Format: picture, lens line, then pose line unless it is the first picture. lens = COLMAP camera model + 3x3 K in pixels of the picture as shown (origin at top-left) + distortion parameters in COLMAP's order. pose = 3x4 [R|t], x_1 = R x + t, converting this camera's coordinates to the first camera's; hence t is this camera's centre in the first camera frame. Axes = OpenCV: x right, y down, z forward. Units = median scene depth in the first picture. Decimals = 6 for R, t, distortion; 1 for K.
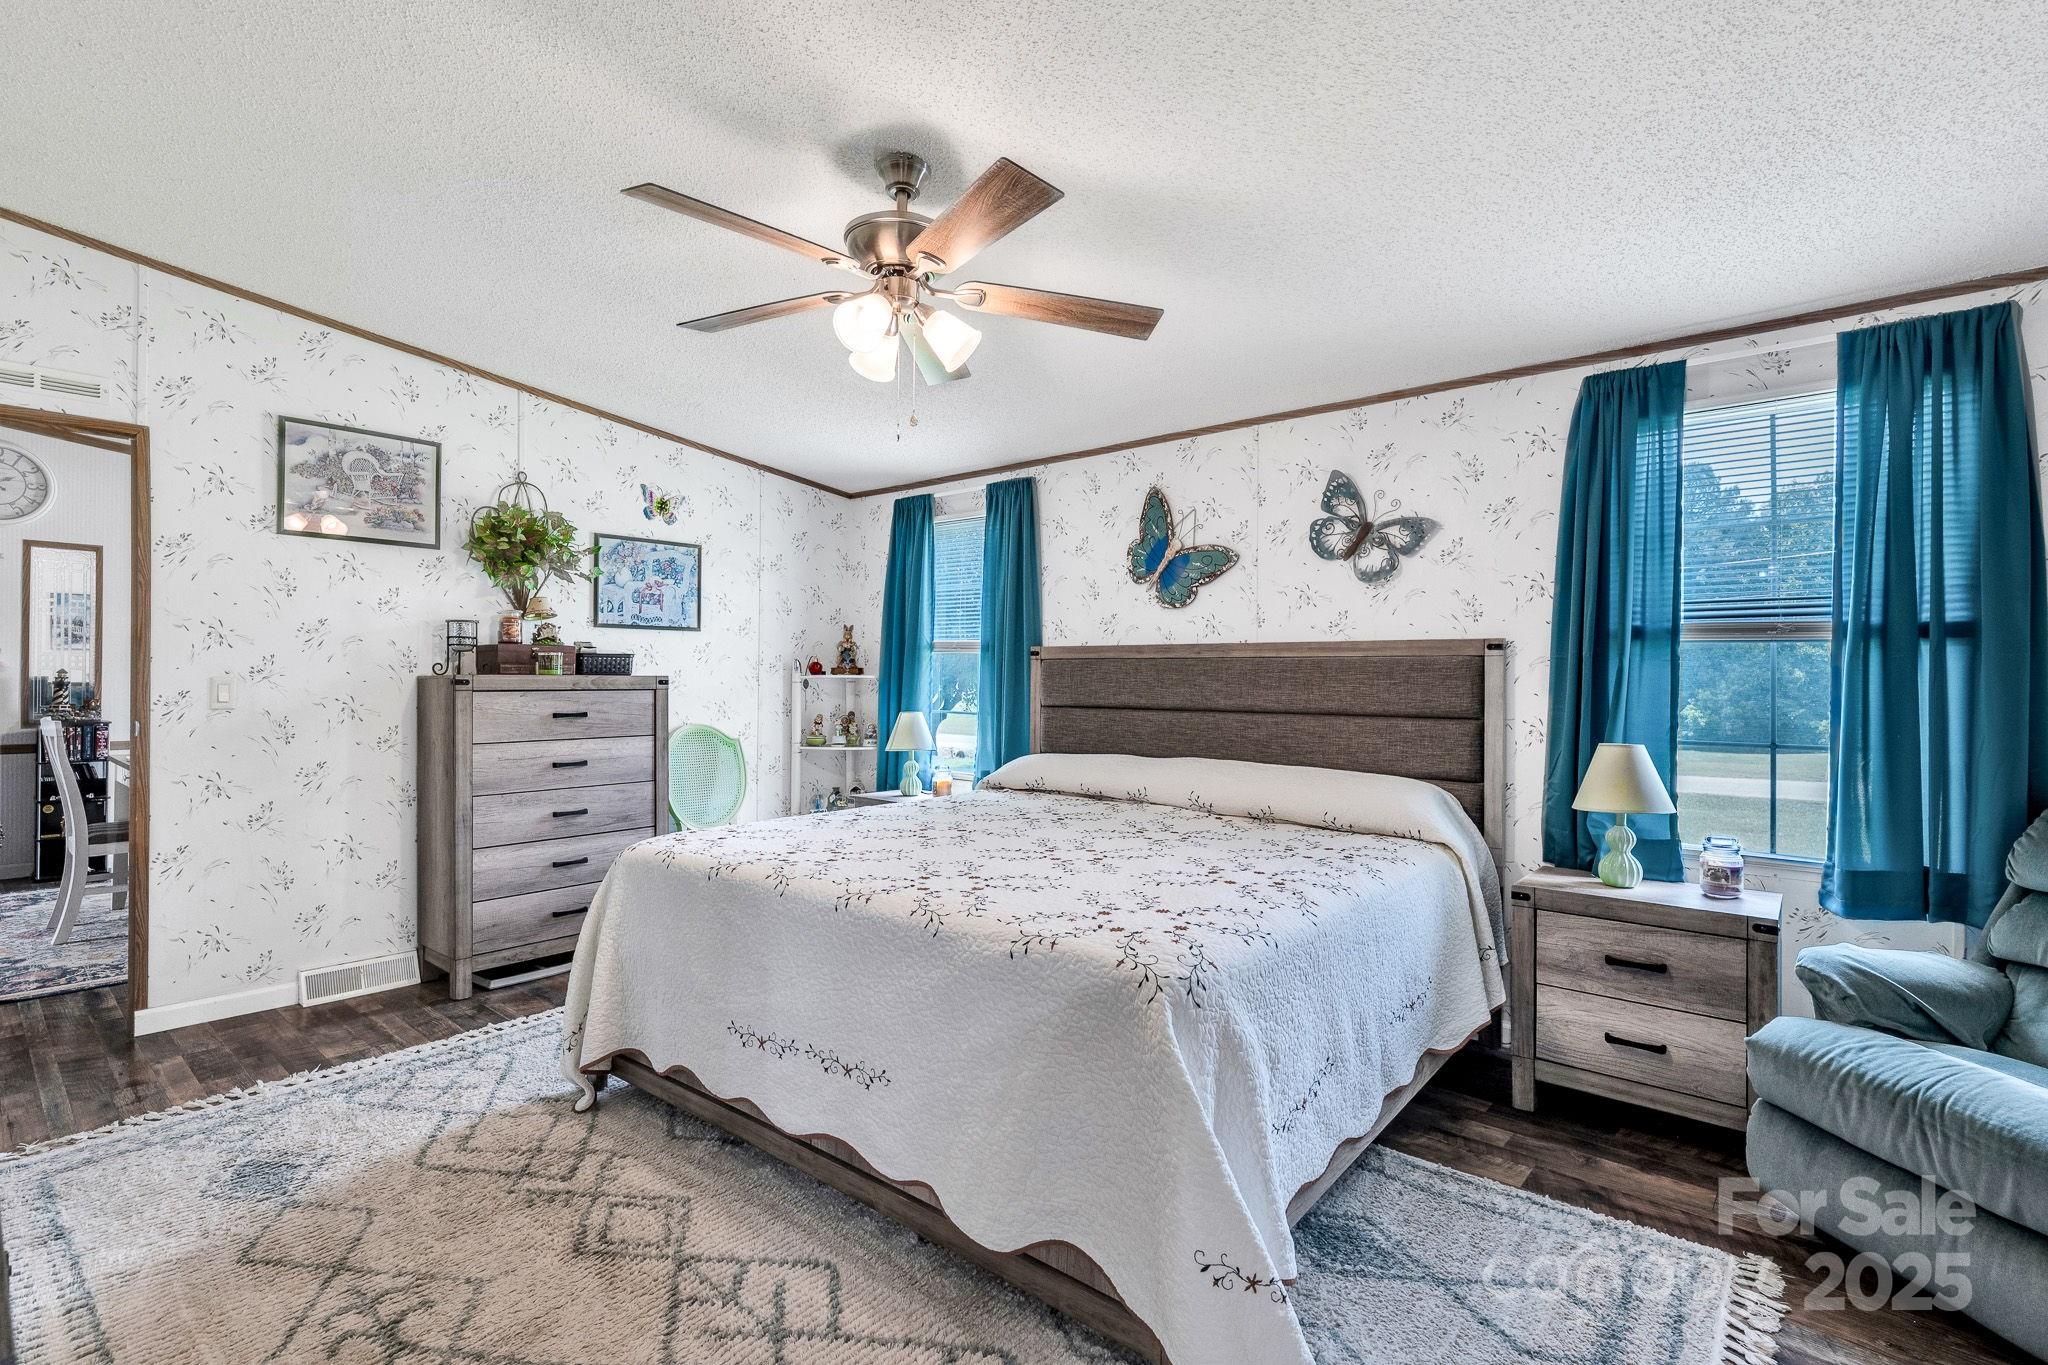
lens RADIAL K [[952.4, 0, 1027.0], [0, 952.4, 684.6], [0, 0, 1]] dist [0.001891, -0.000340]
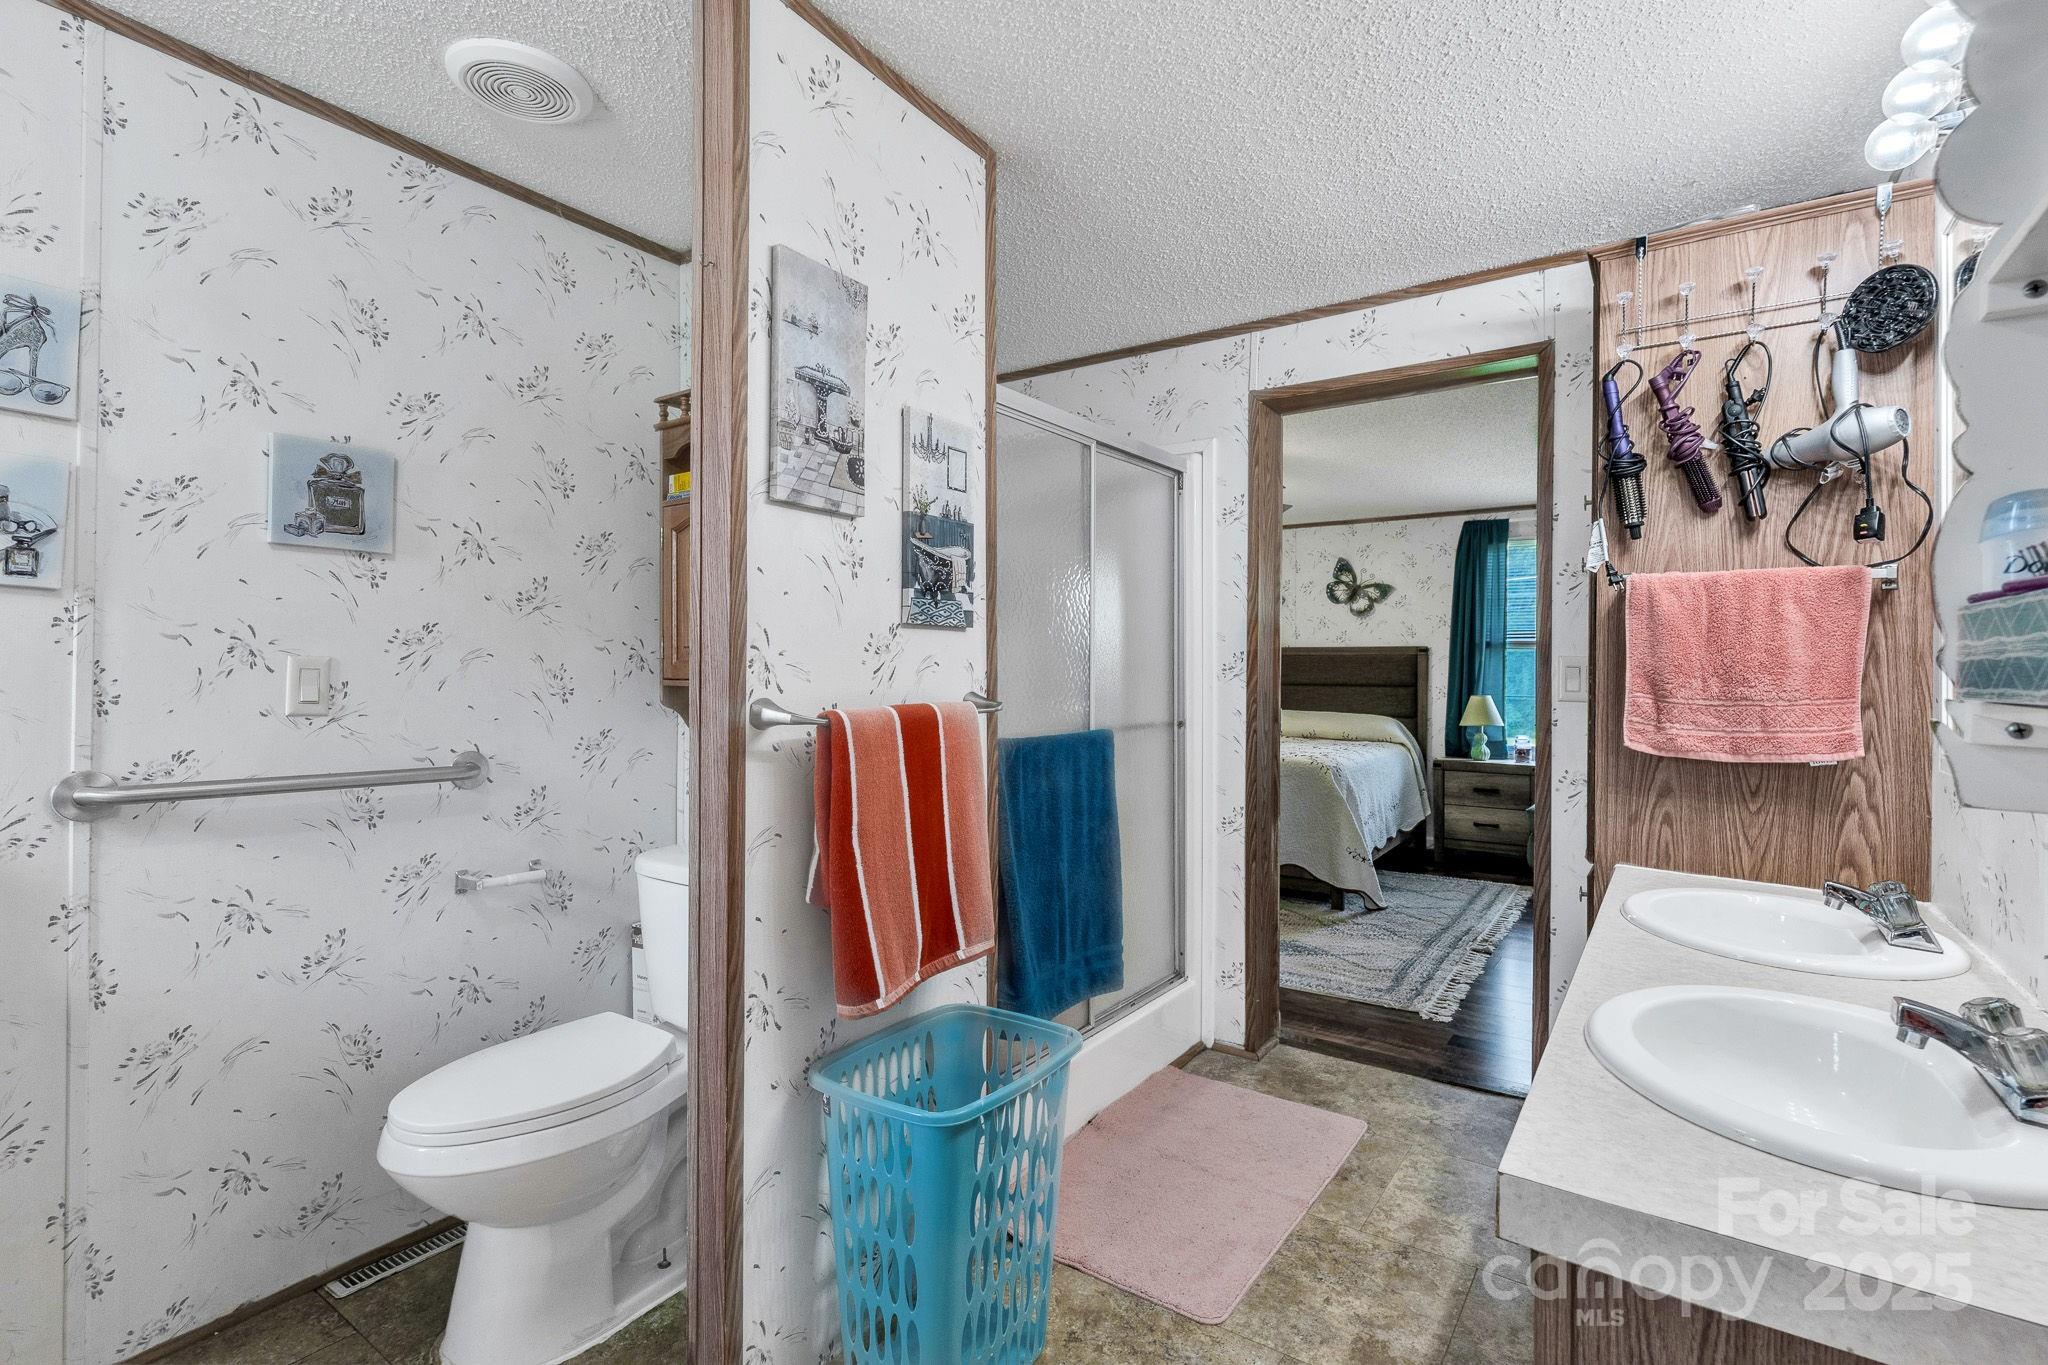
lens RADIAL K [[952.4, 0, 1028.7], [0, 952.4, 675.2], [0, 0, 1]] dist [0.001891, -0.000340]
pose [[0.994655, -0.001248, 0.103243, -0.501671], [0.001431, 0.999998, -0.001699, 0.014421], [-0.103240, 0.001837, 0.994655, -0.845020]]
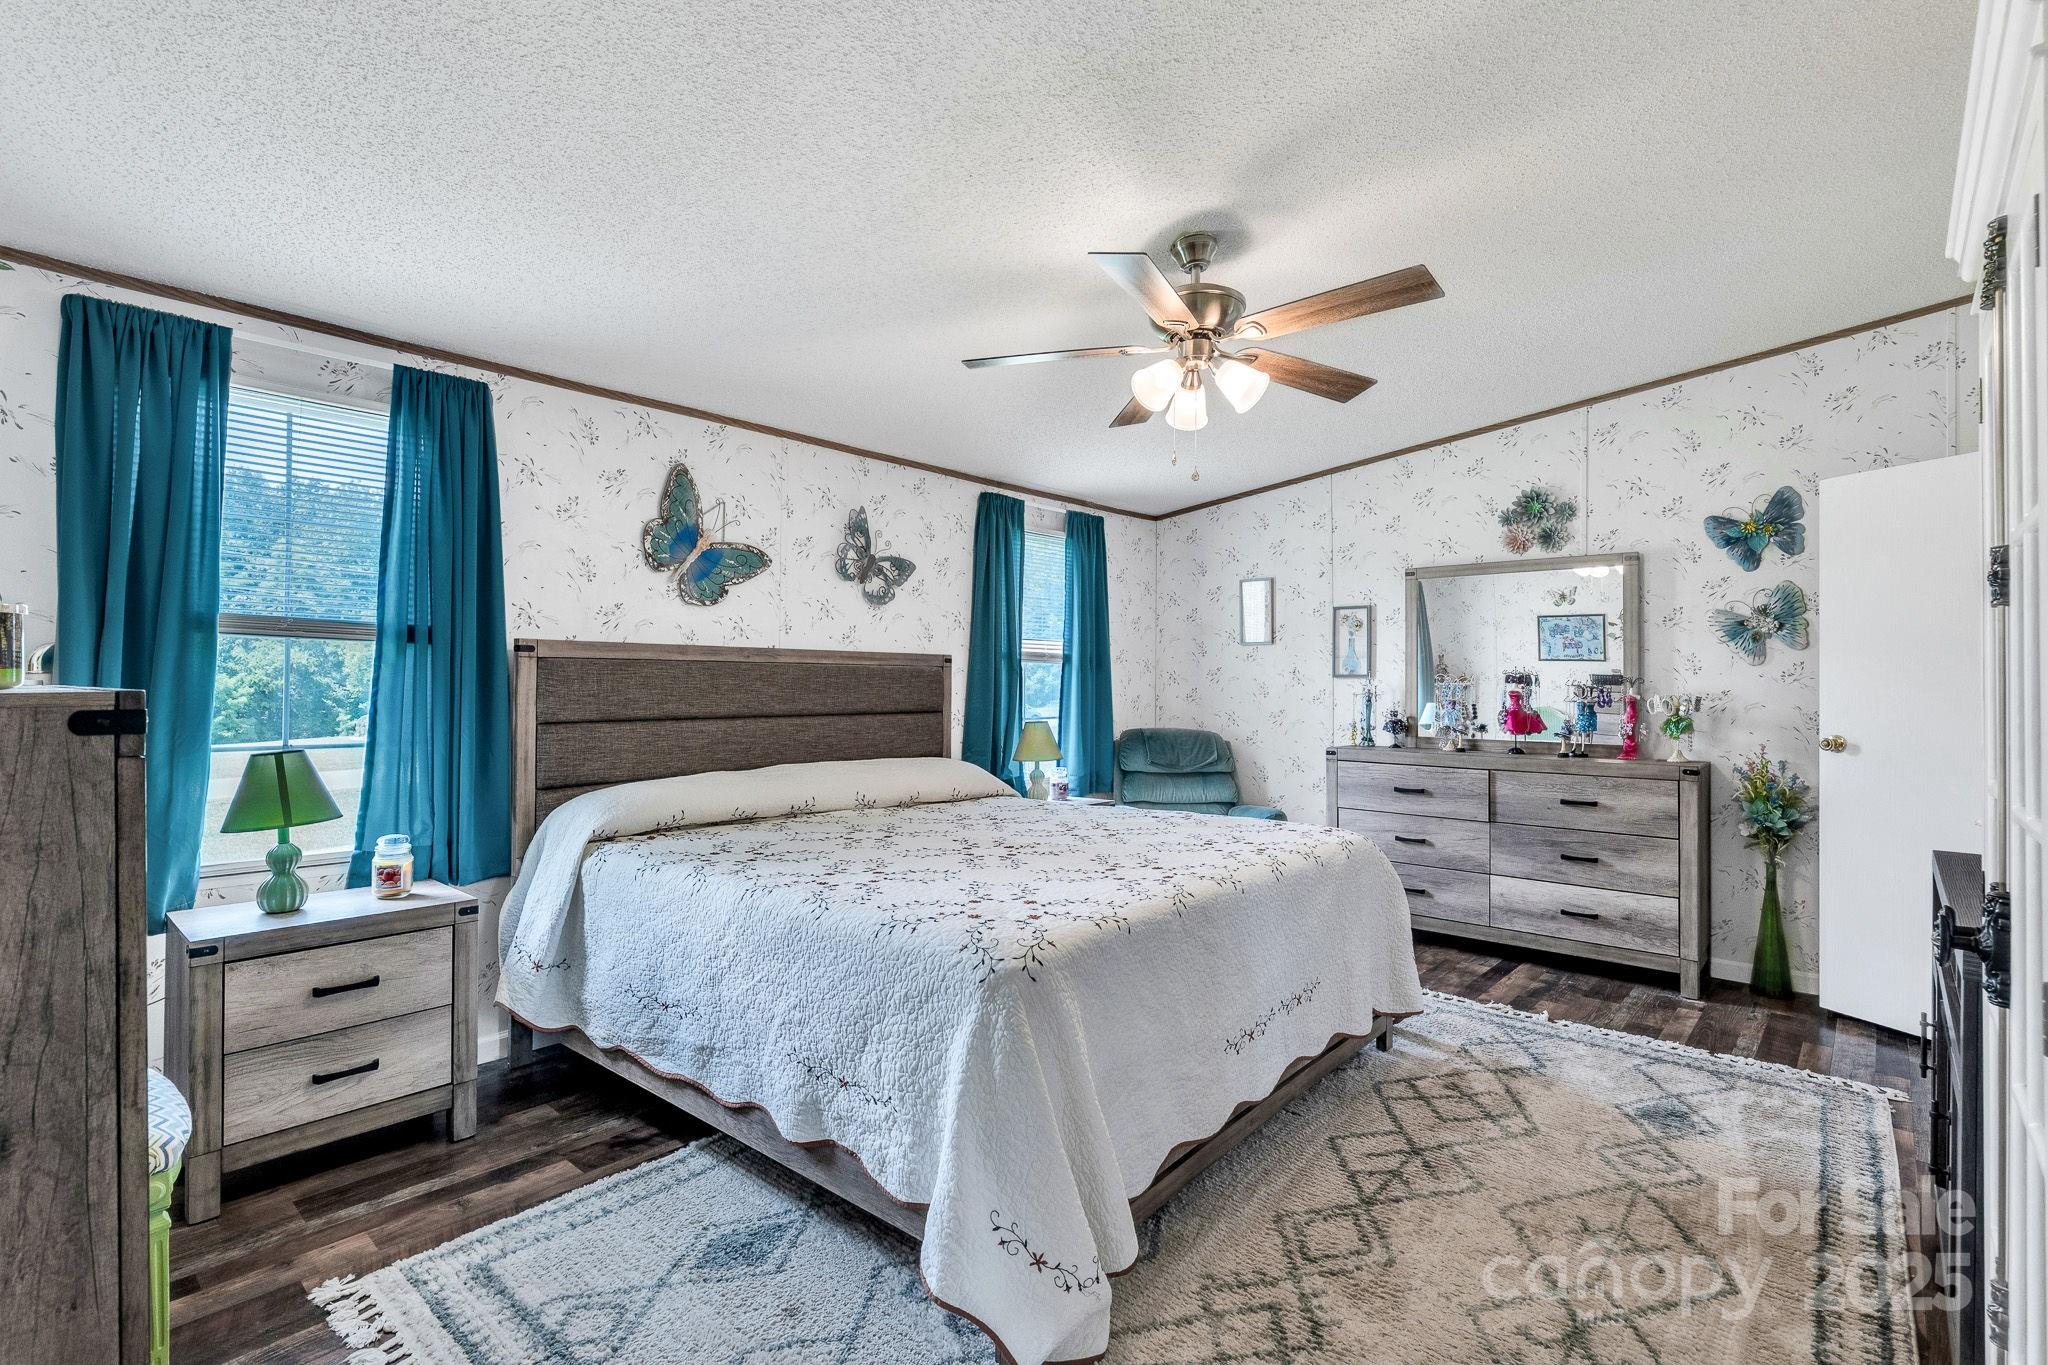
lens RADIAL K [[952.4, 0, 1032.5], [0, 952.4, 670.1], [0, 0, 1]] dist [0.001891, -0.000340]
pose [[0.013118, 0.003654, 0.999907, -0.854889], [-0.001852, 0.999992, -0.003630, -0.018788], [-0.999912, -0.001804, 0.013124, 0.779326]]
